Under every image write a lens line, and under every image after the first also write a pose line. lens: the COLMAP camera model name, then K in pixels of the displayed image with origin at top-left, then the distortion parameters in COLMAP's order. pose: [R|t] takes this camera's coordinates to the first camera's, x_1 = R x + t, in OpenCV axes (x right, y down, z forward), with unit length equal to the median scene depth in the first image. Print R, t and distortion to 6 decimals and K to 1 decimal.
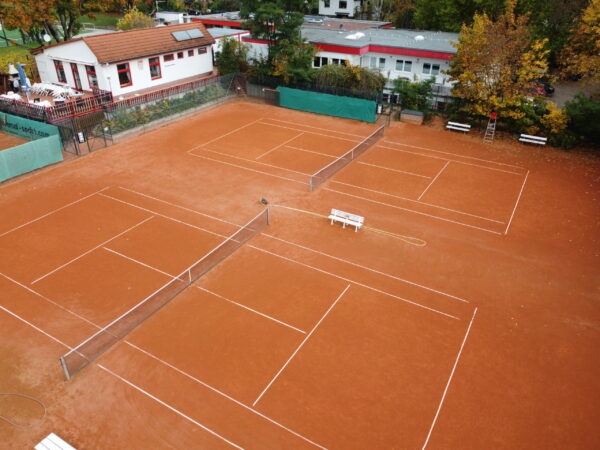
lens RADIAL K [[452.6, 0, 299.9], [0, 452.6, 224.5], [0, 0, 1]] dist [0.005215, -0.006444]
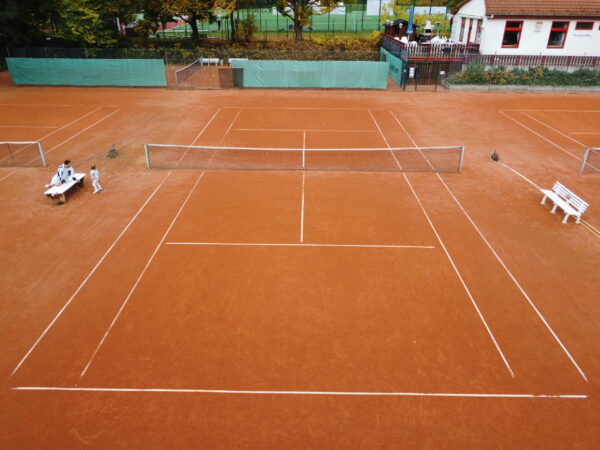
lens RADIAL K [[452.6, 0, 300.0], [0, 452.6, 225.3], [0, 0, 1]] dist [0.005215, -0.006444]
pose [[0.494177, 0.384228, -0.779845, 0.359015], [-0.437338, 0.885135, 0.158970, 0.064634], [0.751348, 0.262497, 0.605451, 0.350443]]
